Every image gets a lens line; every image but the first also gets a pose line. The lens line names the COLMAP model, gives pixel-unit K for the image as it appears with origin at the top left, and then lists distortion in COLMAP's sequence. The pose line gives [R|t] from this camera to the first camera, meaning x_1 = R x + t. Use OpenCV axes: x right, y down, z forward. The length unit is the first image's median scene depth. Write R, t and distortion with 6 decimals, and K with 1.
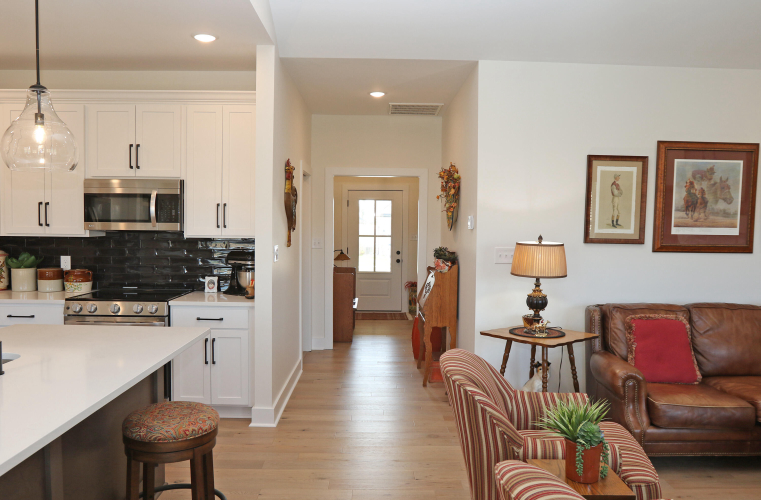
lens RADIAL K [[572.1, 0, 380.5], [0, 572.1, 250.0], [0, 0, 1]] dist [-0.047621, 0.003635]
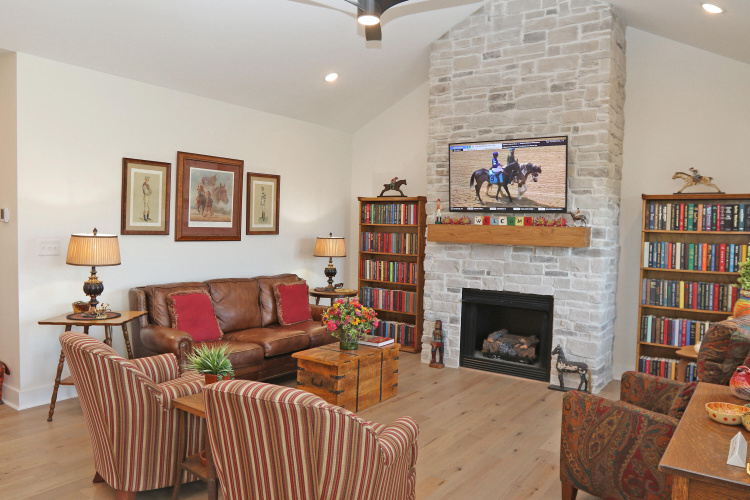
lens RADIAL K [[561.7, 0, 375.0], [0, 561.7, 250.0], [0, 0, 1]] dist [-0.101941, 0.080818]
pose [[0.592841, -0.031250, 0.804713, -0.234898], [0.018881, 0.999512, 0.024905, 0.000544], [-0.805098, 0.000430, 0.593141, -0.066370]]
